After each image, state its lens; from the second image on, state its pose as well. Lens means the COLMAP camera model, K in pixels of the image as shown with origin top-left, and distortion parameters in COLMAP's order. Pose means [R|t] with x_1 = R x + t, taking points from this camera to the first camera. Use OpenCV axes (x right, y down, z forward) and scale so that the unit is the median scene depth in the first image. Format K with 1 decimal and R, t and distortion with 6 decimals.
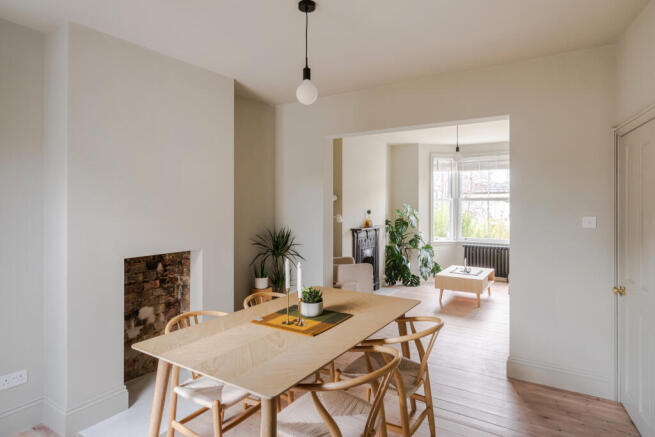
lens RADIAL K [[369.8, 0, 327.6], [0, 369.8, 203.3], [0, 0, 1]] dist [0.000681, 0.000143]
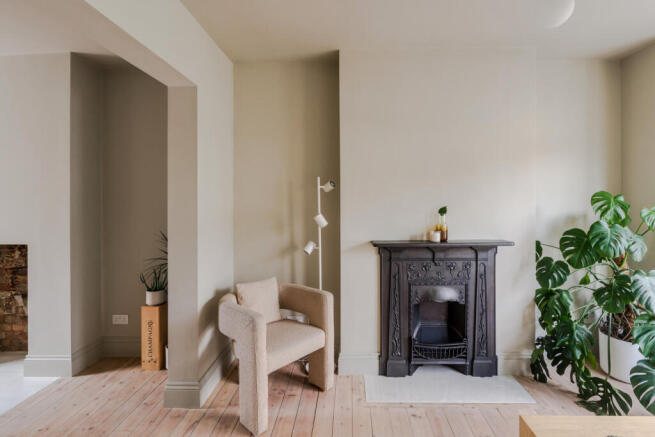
lens RADIAL K [[316.3, 0, 341.2], [0, 316.3, 199.2], [0, 0, 1]] dist [-0.003302, 0.000193]
pose [[0.518212, -0.001019, -0.855251, 0.354880], [0.011908, 0.999911, 0.006023, 0.003624], [0.855169, -0.013306, 0.518178, 0.592602]]
